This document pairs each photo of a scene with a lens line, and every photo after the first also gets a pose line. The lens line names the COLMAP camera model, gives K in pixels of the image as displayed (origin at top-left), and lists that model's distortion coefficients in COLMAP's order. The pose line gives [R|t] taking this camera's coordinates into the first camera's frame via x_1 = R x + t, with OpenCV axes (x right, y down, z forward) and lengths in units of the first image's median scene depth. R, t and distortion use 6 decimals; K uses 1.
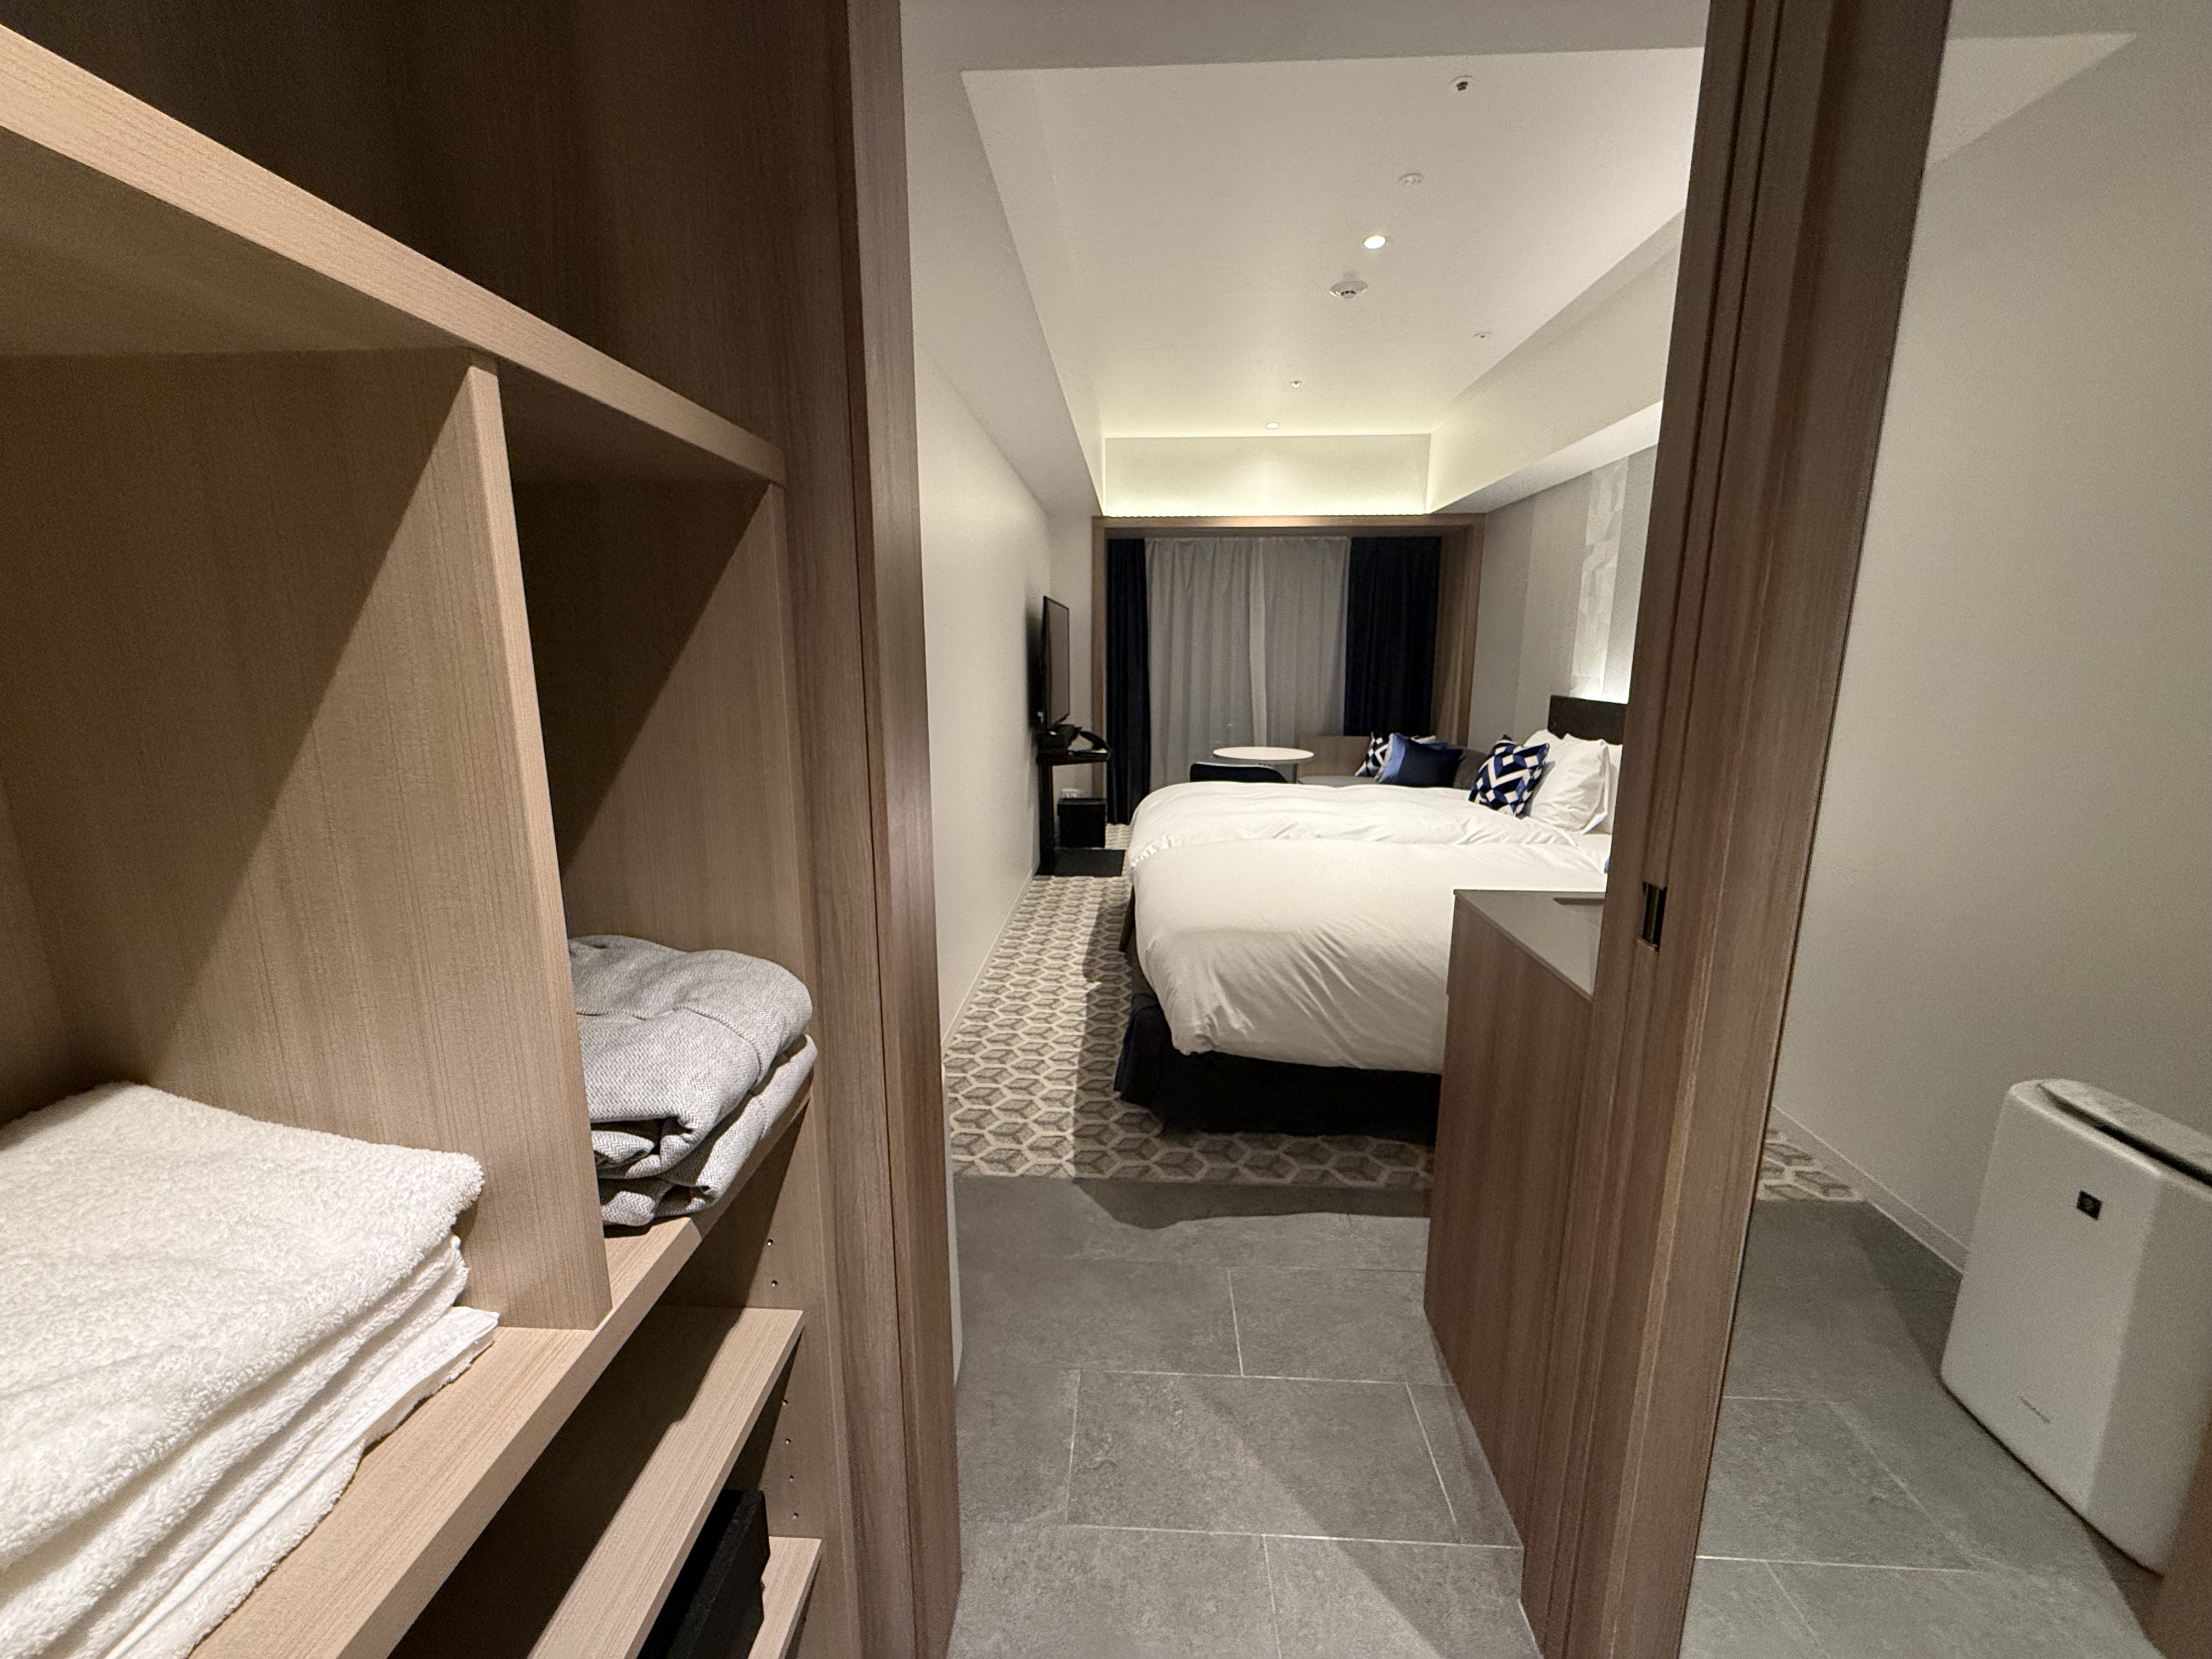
lens RADIAL K [[885.2, 0, 1106.0], [0, 885.2, 829.5], [0, 0, 1]] dist [0.000414, -0.000064]
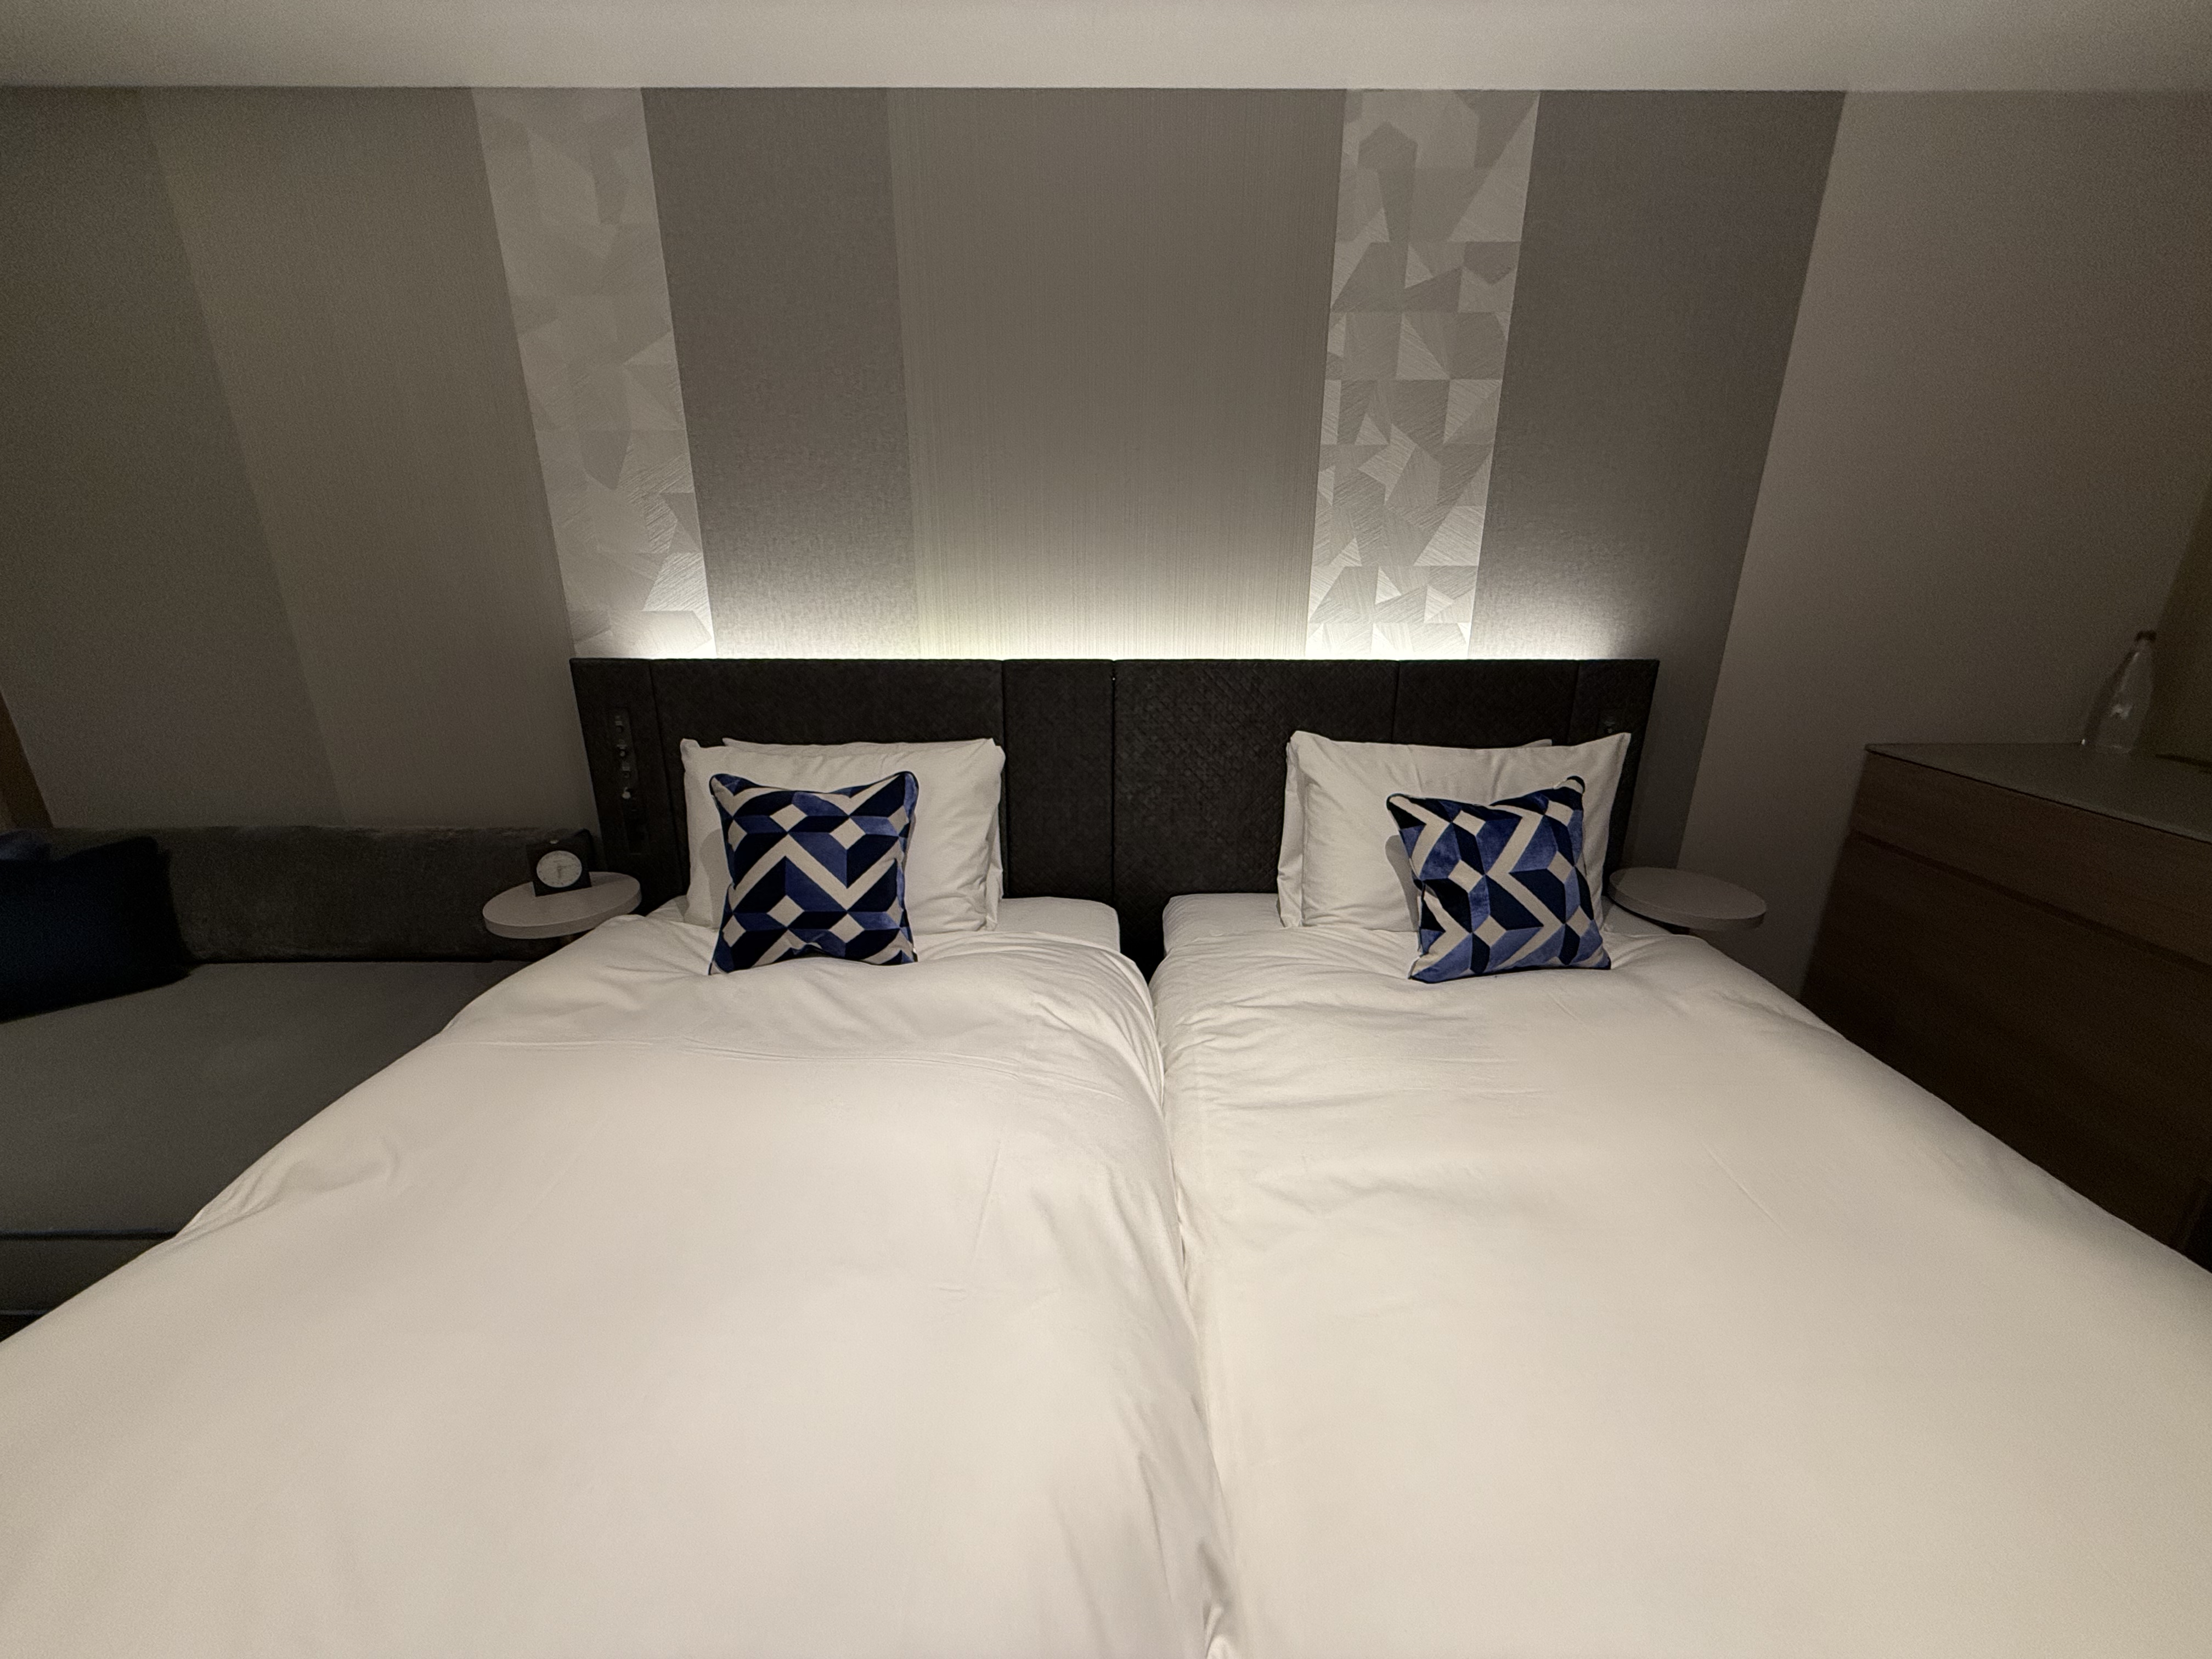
lens RADIAL K [[885.2, 0, 1106.0], [0, 885.2, 829.5], [0, 0, 1]] dist [0.000414, -0.000064]
pose [[-0.039324, -0.302177, 0.952440, 0.094901], [0.191842, 0.933162, 0.303982, -0.268267], [-0.980638, 0.194671, 0.021275, 1.295929]]
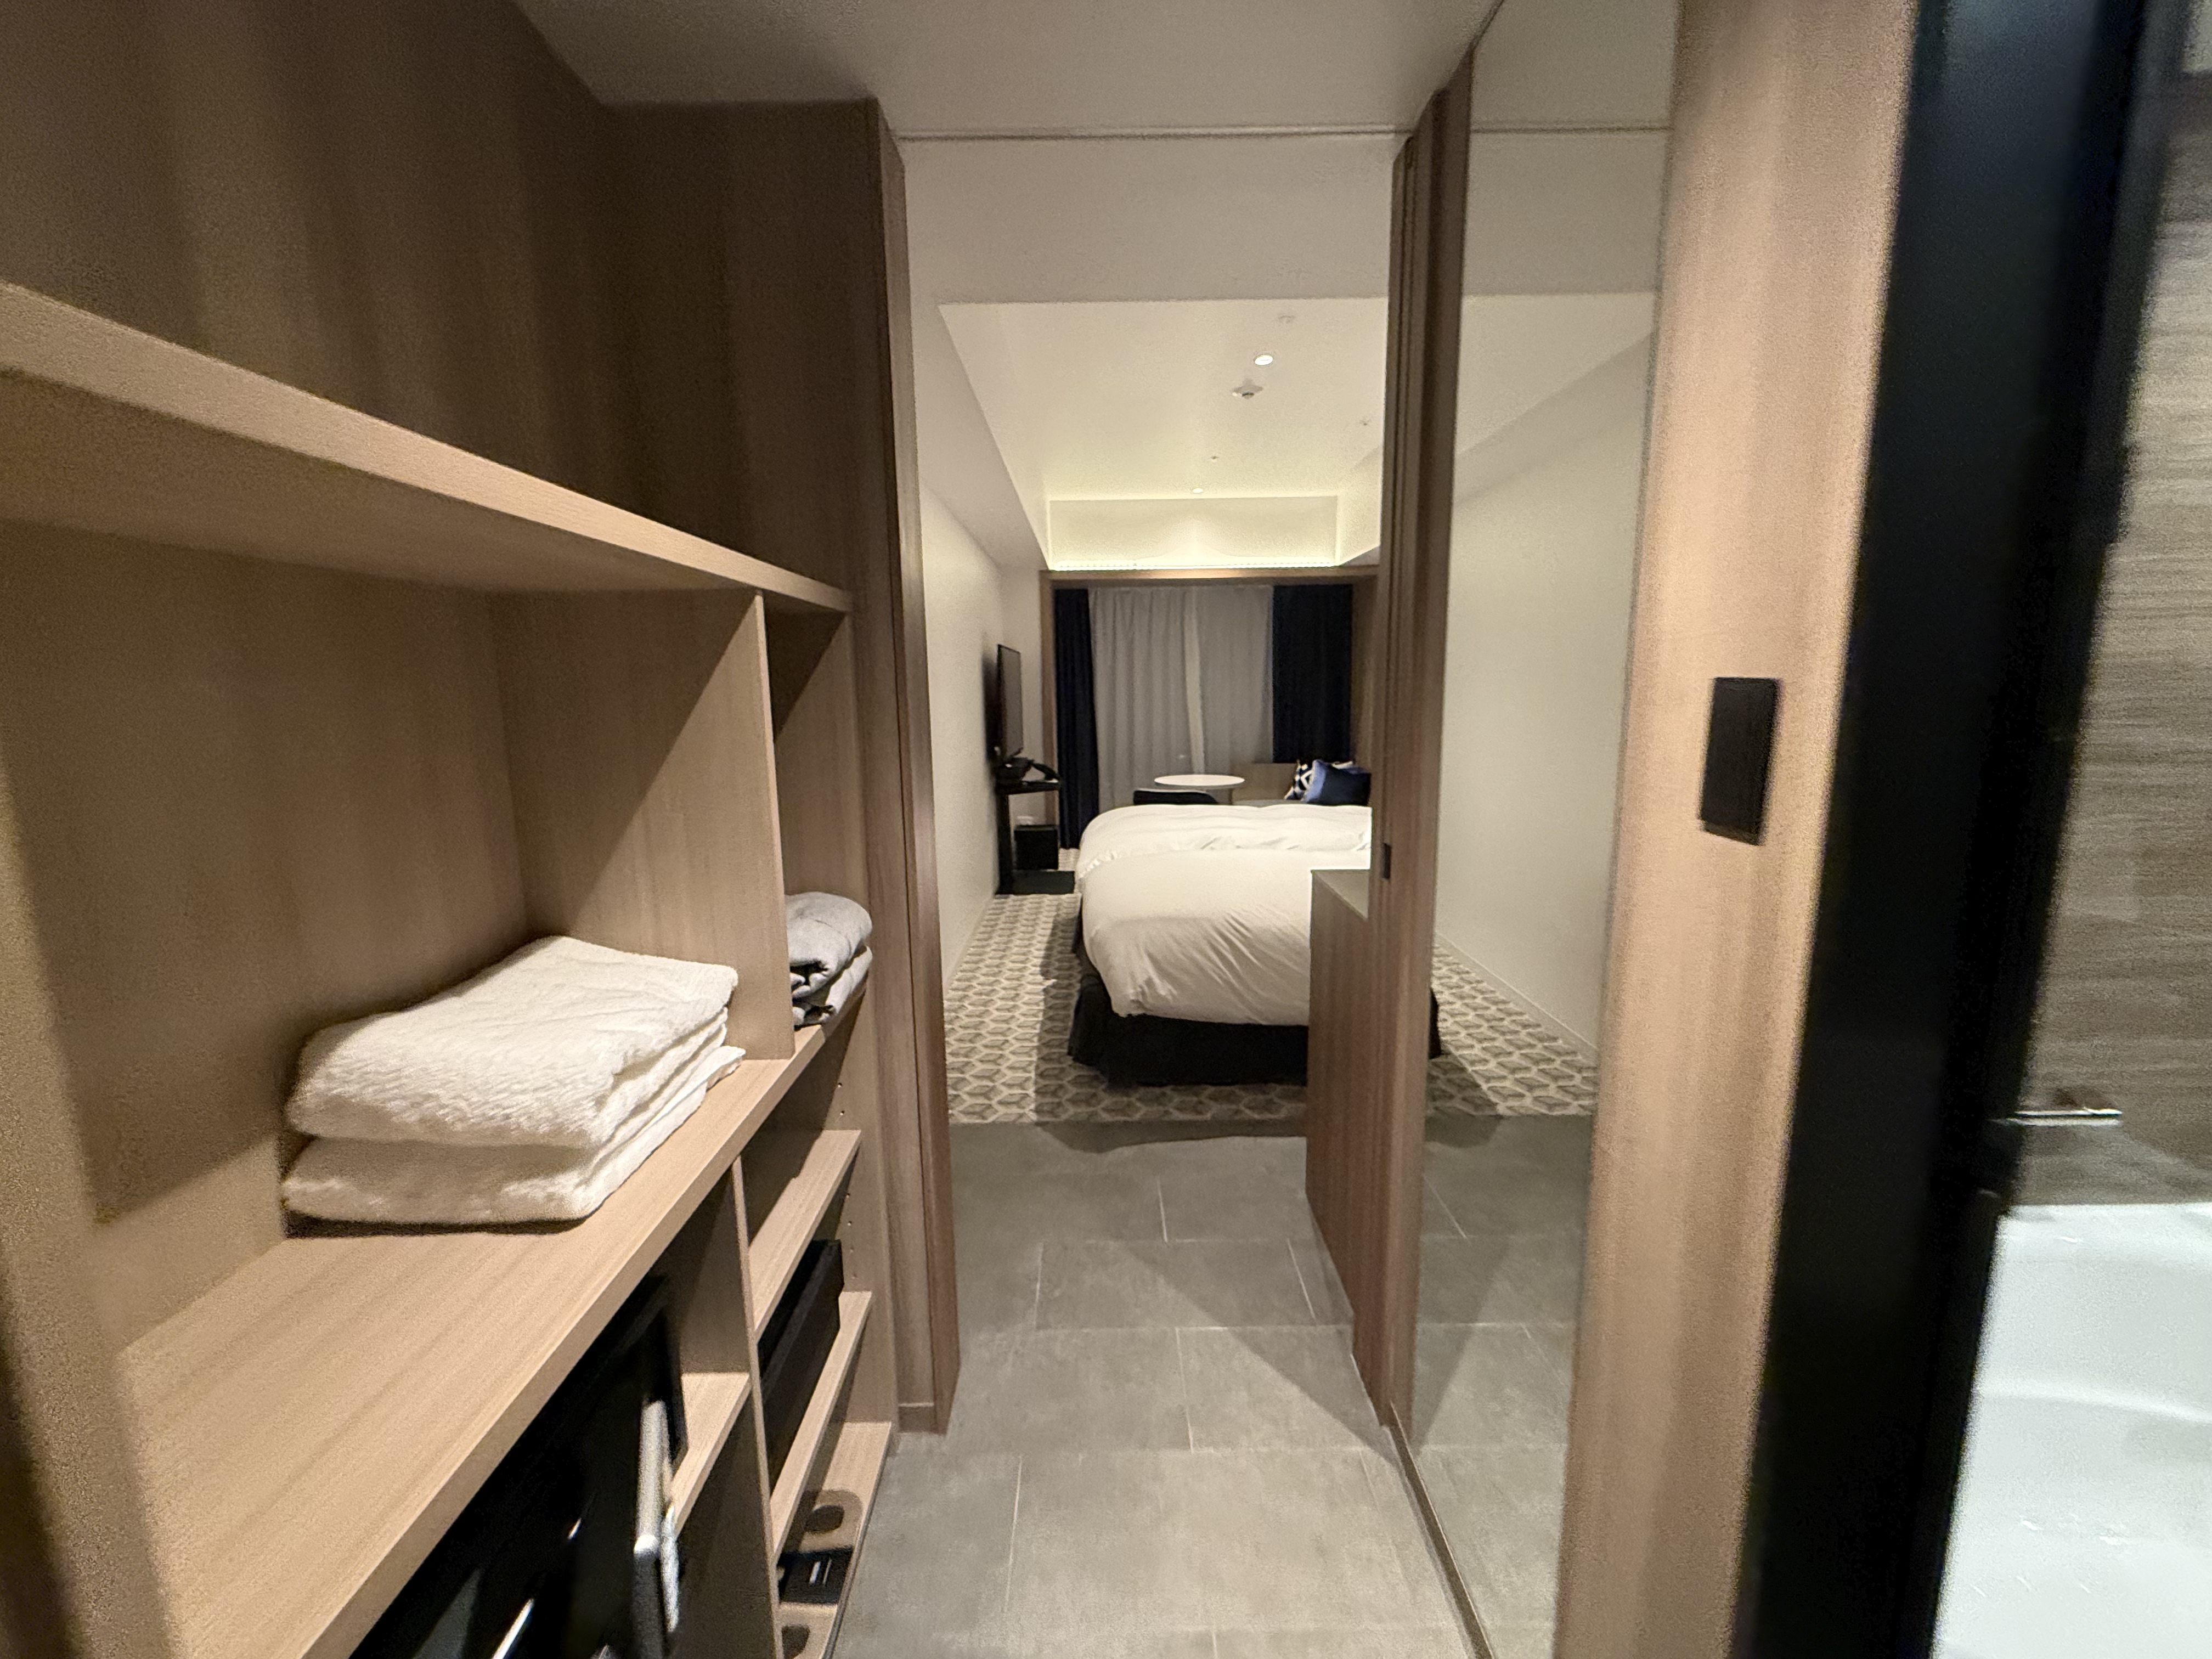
lens RADIAL K [[885.2, 0, 1106.0], [0, 885.2, 829.5], [0, 0, 1]] dist [0.000414, -0.000064]
pose [[0.998445, -0.023967, 0.050321, 0.007948], [0.025853, 0.998974, -0.037170, 0.030074], [-0.049379, 0.038414, 0.998041, -0.213053]]
